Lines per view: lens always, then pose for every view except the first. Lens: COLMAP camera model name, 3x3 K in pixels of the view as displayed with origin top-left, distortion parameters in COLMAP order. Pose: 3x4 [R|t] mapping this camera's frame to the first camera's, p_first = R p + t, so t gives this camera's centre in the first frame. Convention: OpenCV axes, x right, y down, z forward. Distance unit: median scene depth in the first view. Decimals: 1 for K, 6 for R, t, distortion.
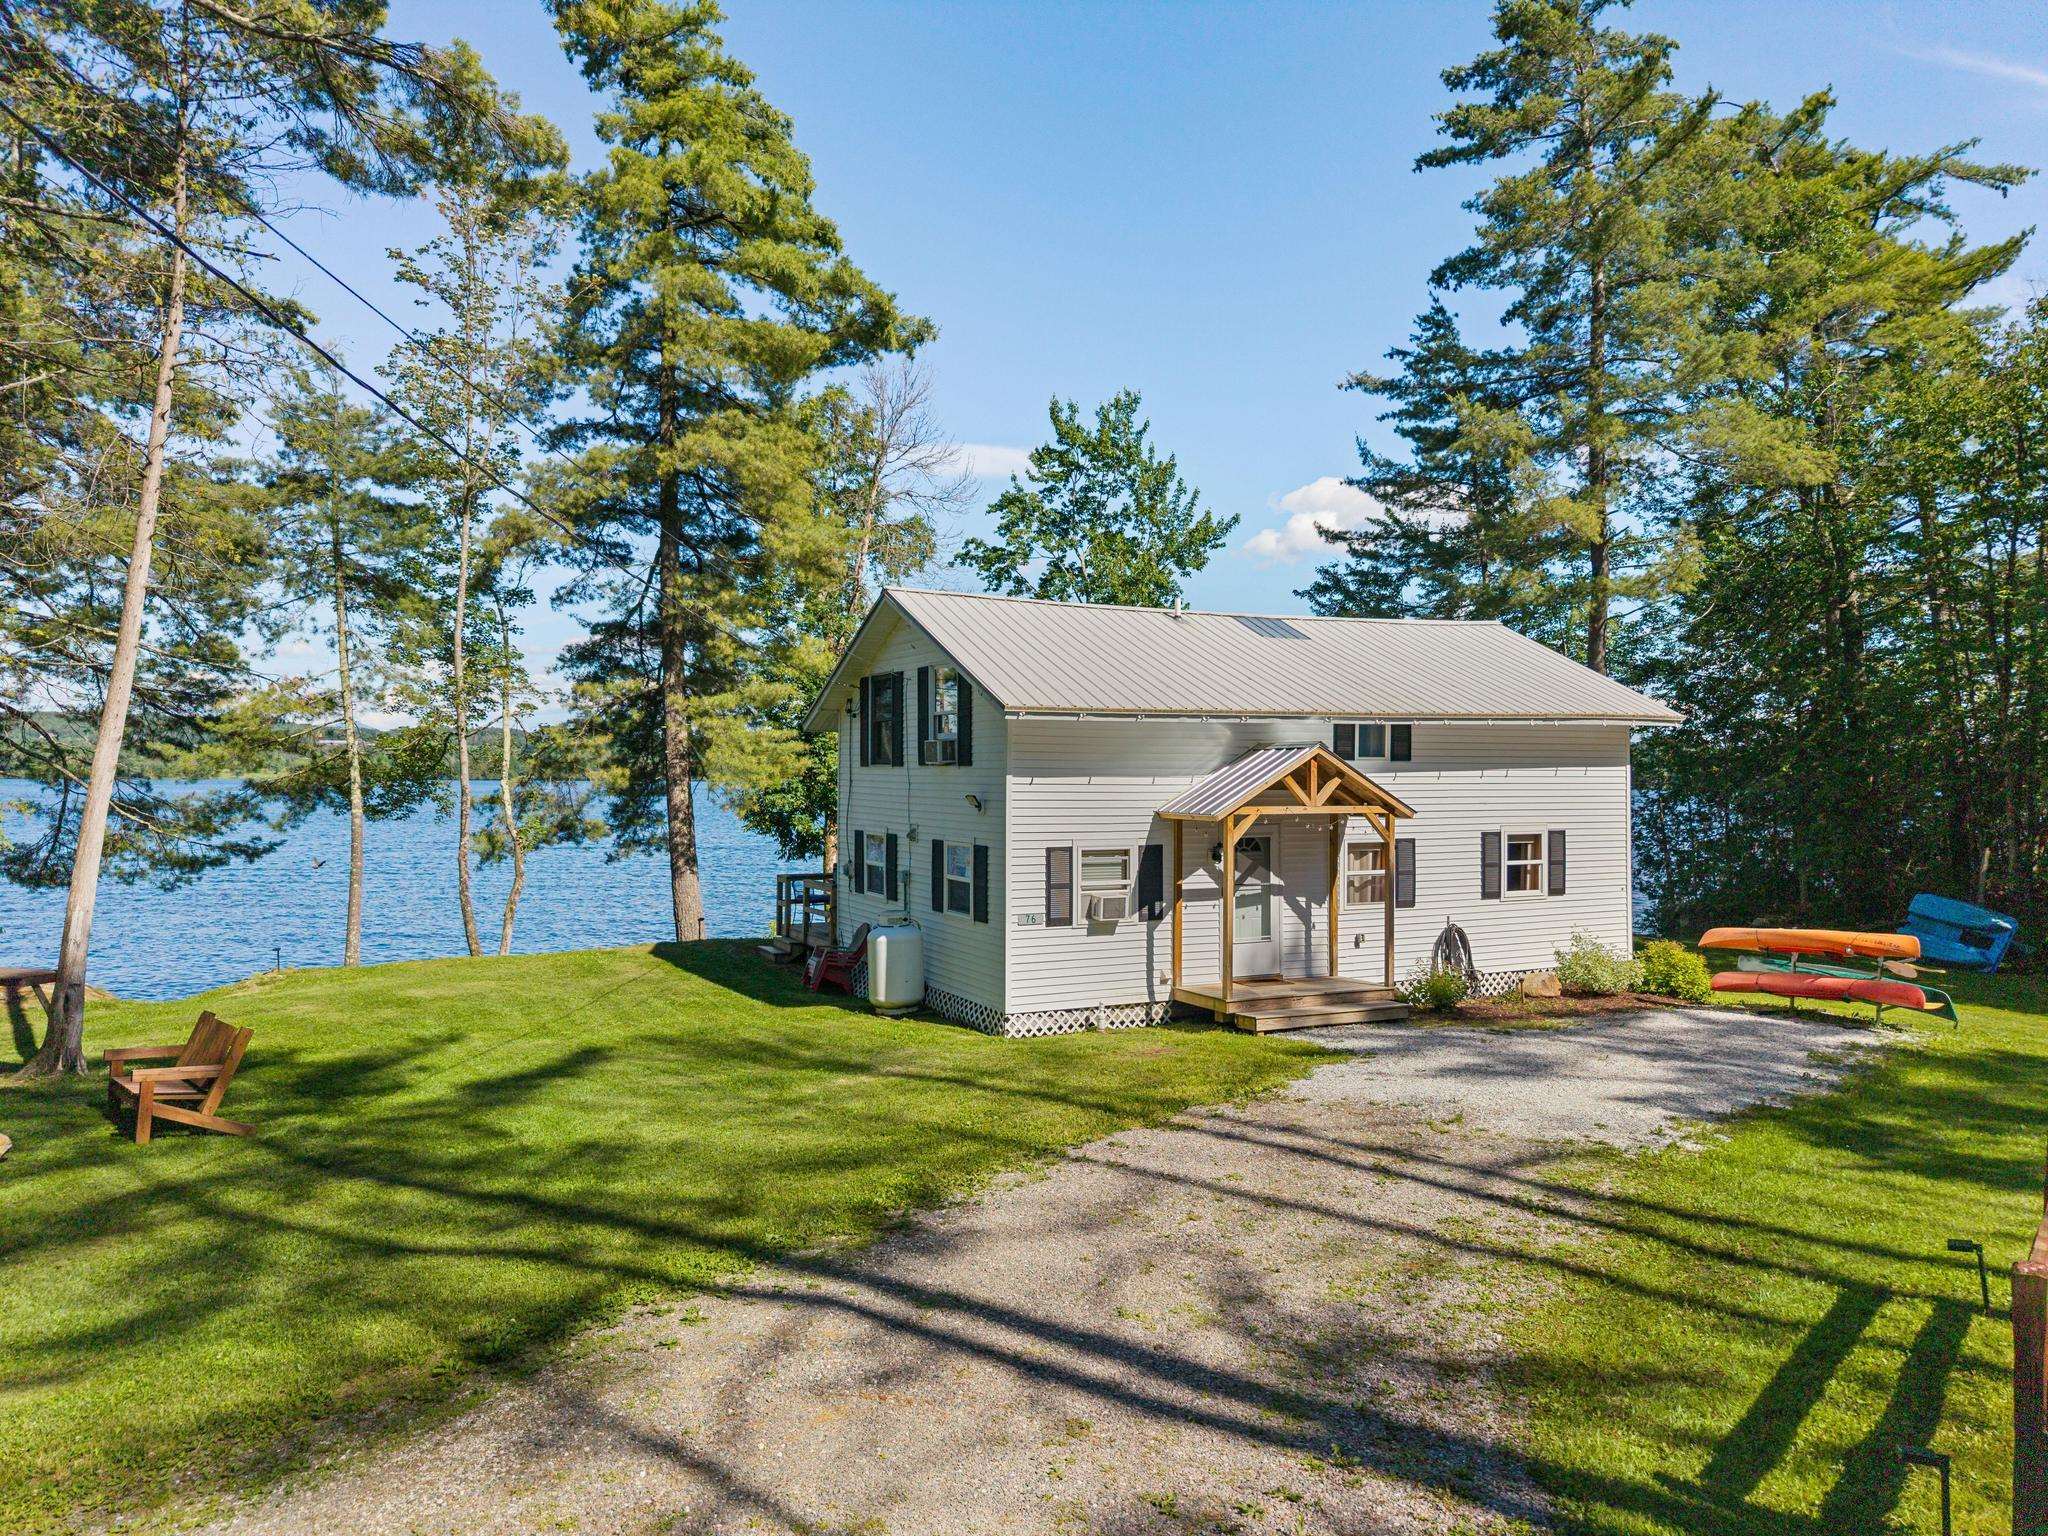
lens RADIAL K [[1419.4, 0, 974.8], [0, 1419.4, 728.6], [0, 0, 1]] dist [0.055227, -0.068773]
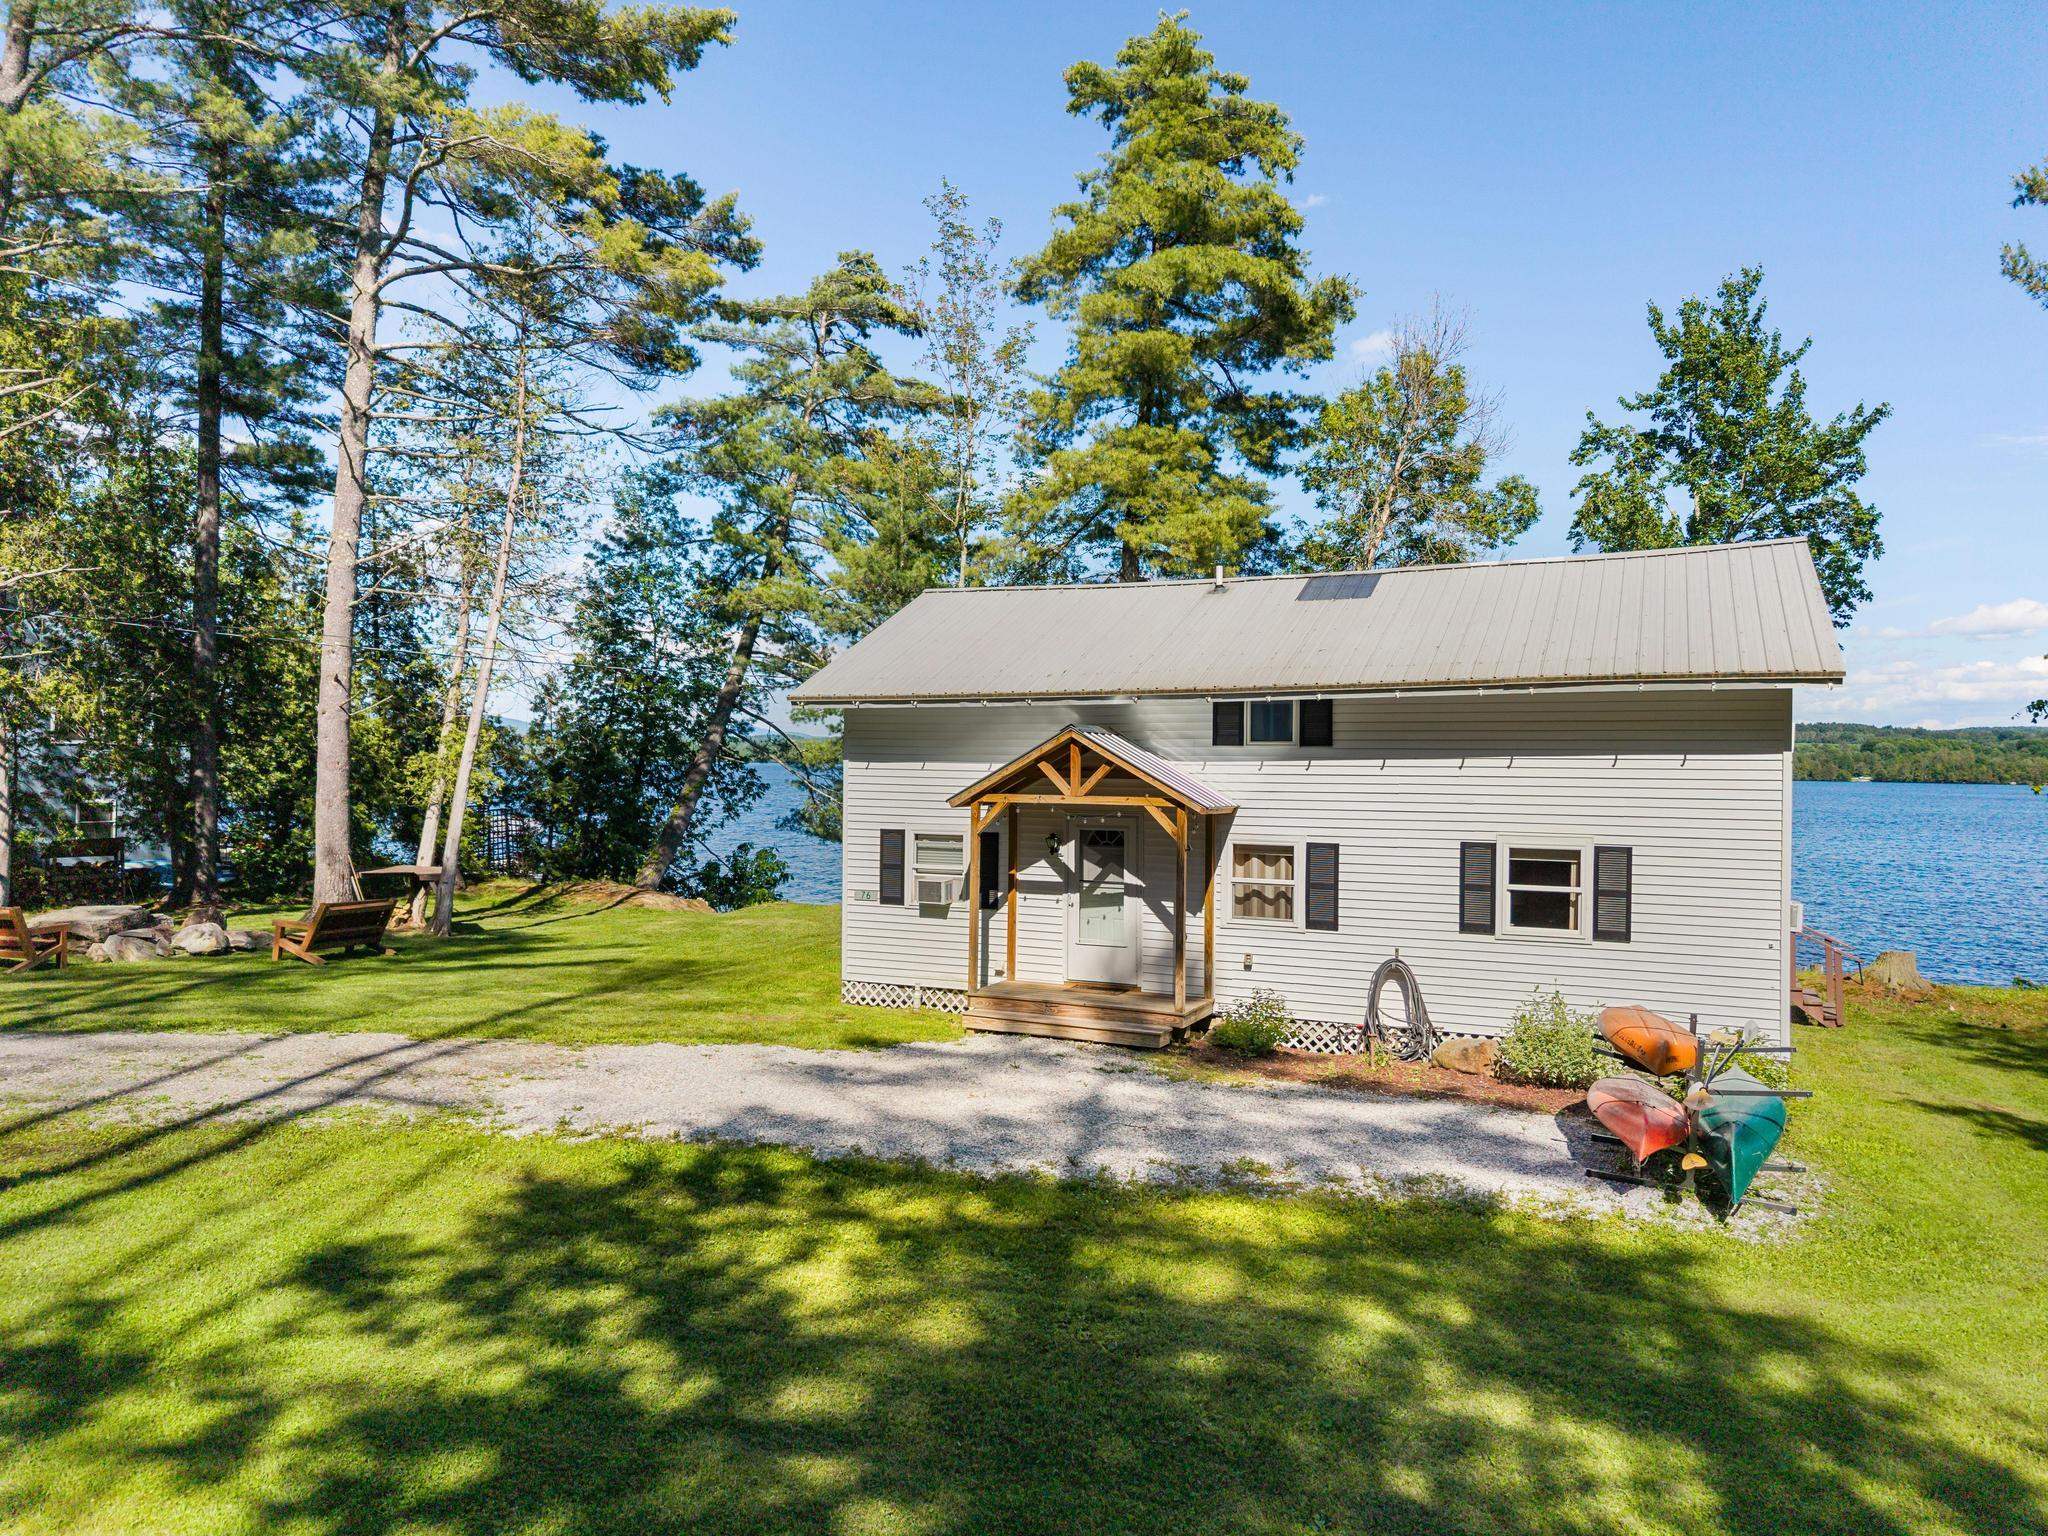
lens RADIAL K [[1419.4, 0, 974.8], [0, 1419.4, 728.6], [0, 0, 1]] dist [0.055227, -0.068773]
pose [[0.609719, -0.015552, -0.792465, 0.581561], [0.014418, 0.999860, -0.008529, 0.011981], [0.792487, -0.006225, 0.609857, 0.255829]]
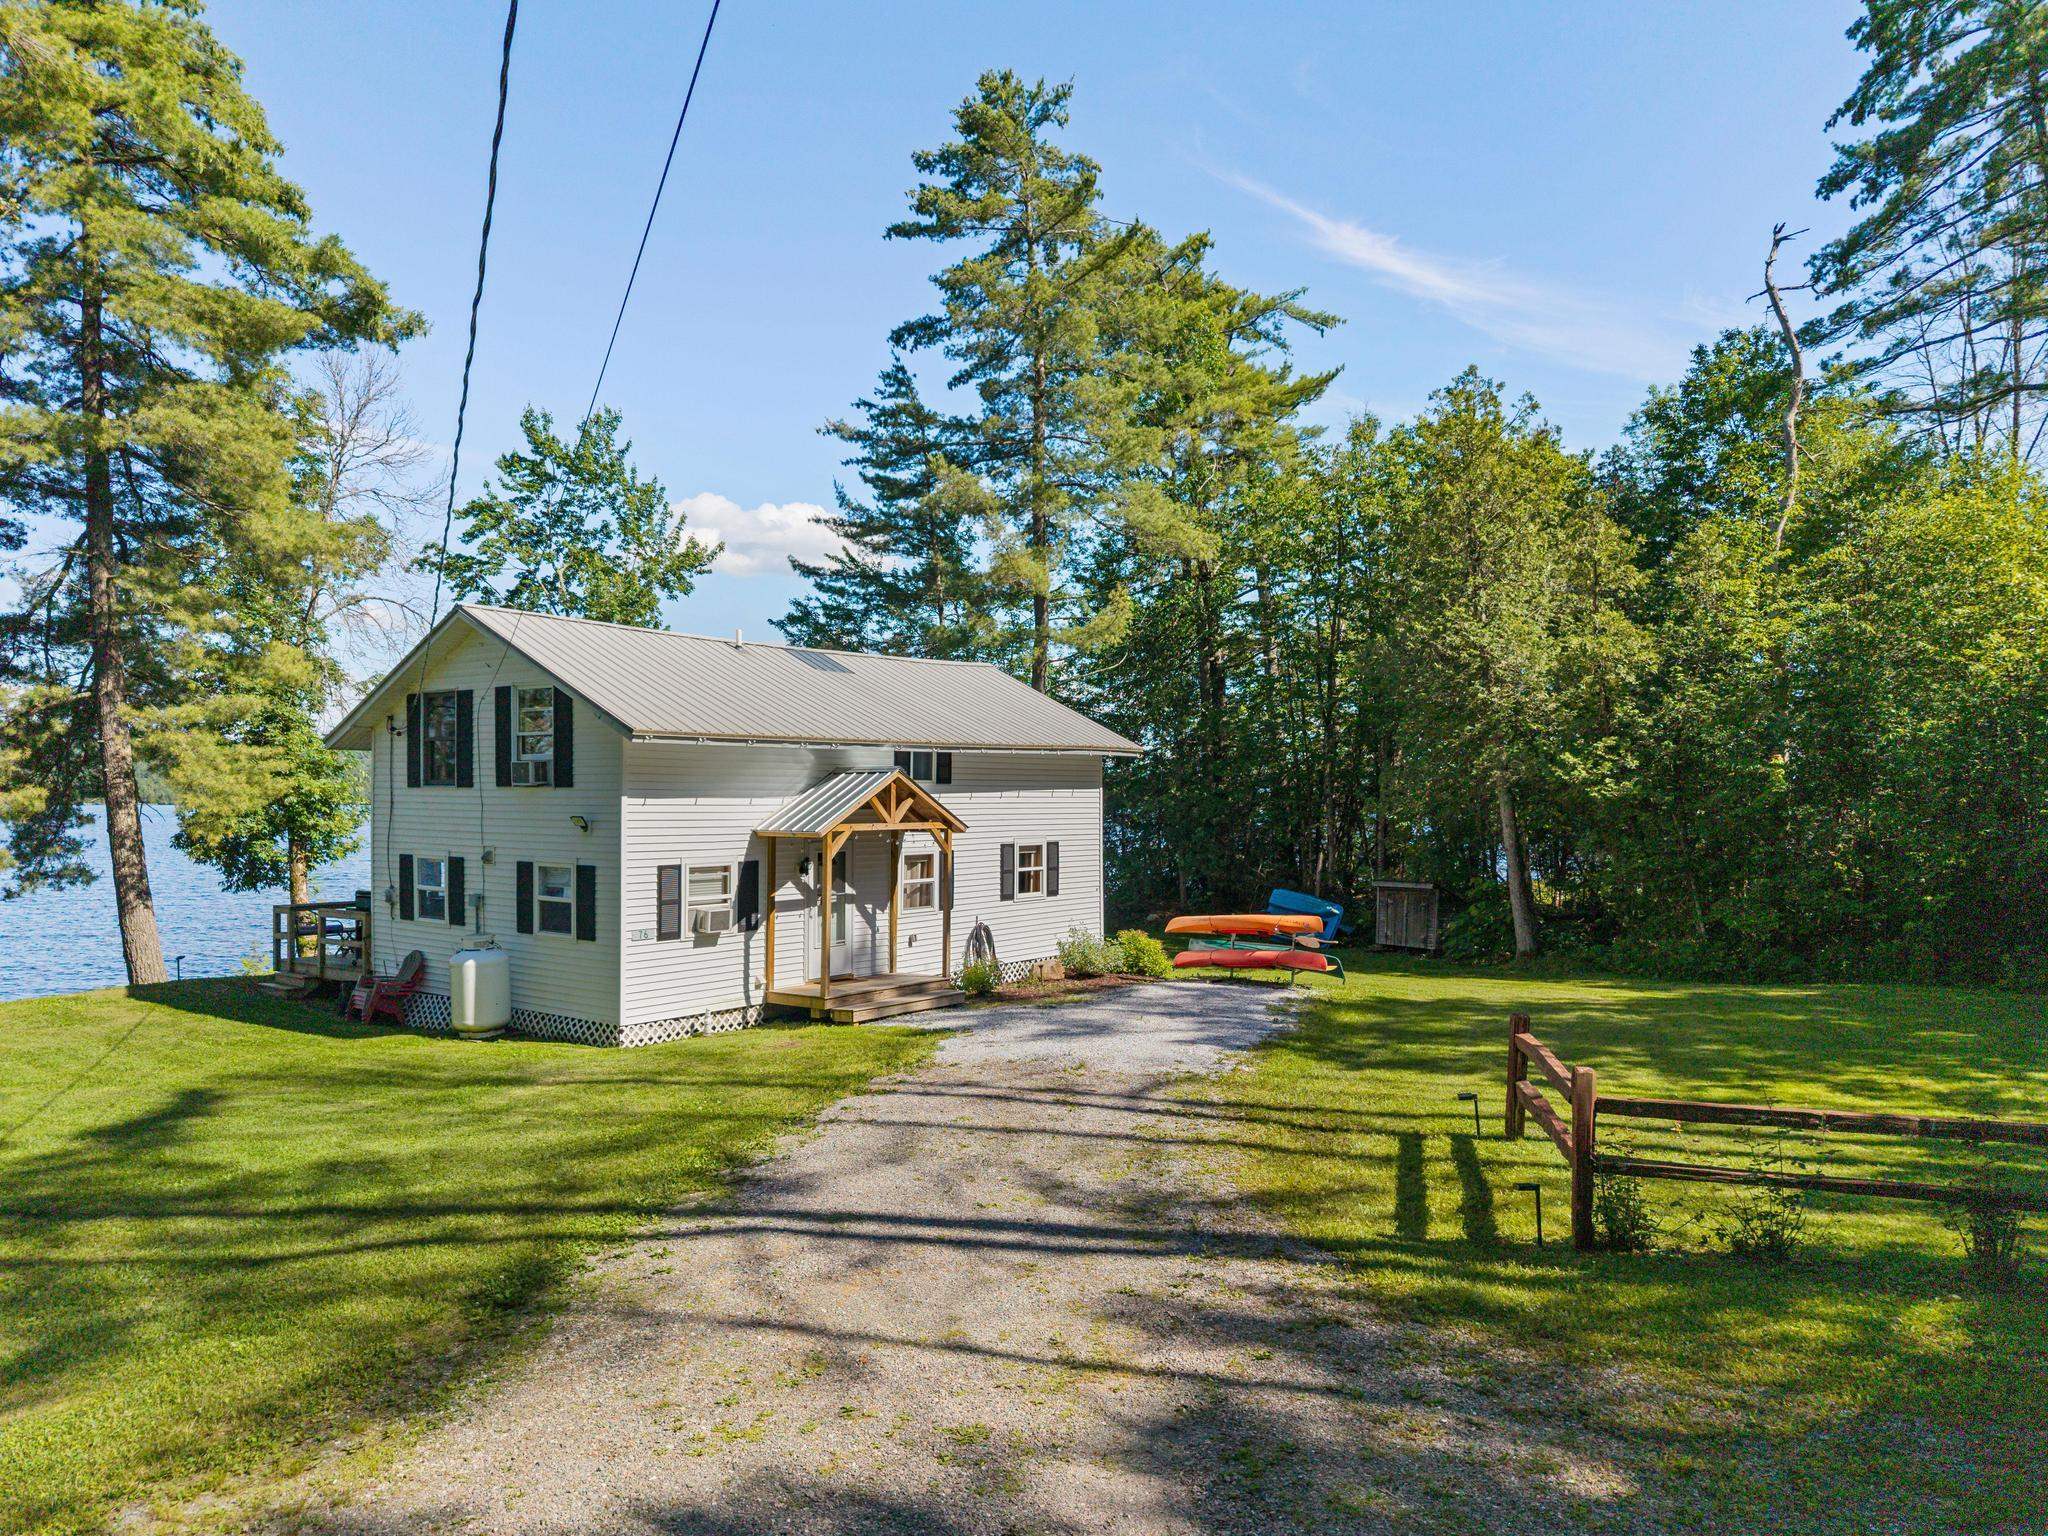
lens RADIAL K [[1443.9, 0, 1030.0], [0, 1443.9, 769.3], [0, 0, 1]] dist [0.050320, -0.059745]
pose [[0.894725, 0.008984, 0.446526, -0.113948], [-0.014801, 0.999845, 0.009542, -0.000881], [-0.446371, -0.015146, 0.894720, -0.049963]]
